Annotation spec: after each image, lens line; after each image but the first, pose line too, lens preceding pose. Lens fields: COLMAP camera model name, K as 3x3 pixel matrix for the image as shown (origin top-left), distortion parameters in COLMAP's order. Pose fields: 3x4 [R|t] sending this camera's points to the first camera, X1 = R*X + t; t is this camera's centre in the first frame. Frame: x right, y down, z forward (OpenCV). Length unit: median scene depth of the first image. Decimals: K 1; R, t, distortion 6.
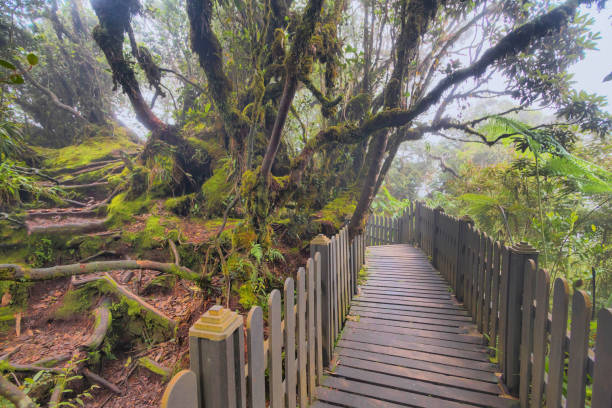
lens RADIAL K [[283.2, 0, 306.0], [0, 283.2, 204.0], [0, 0, 1]] dist [-0.000151, -0.001767]
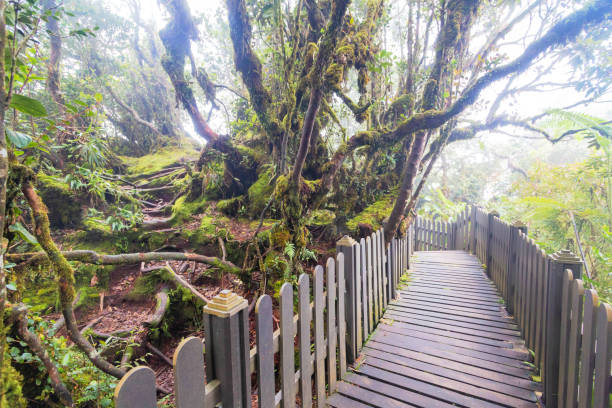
lens RADIAL K [[283.2, 0, 306.0], [0, 283.2, 204.0], [0, 0, 1]] dist [-0.000151, -0.001767]
pose [[0.981005, 0.008086, -0.193815, 0.068831], [-0.009712, 0.999925, -0.007439, -0.000805], [0.193741, 0.009180, 0.981010, -0.034751]]
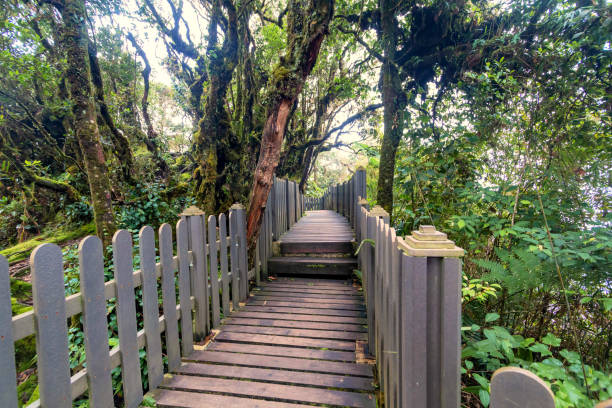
lens RADIAL K [[283.2, 0, 306.0], [0, 283.2, 204.0], [0, 0, 1]] dist [-0.000151, -0.001767]
pose [[0.970551, -0.015674, 0.240386, -0.393026], [0.026599, 0.998752, -0.042270, 0.356356], [-0.239424, 0.047420, 0.969756, -1.394900]]
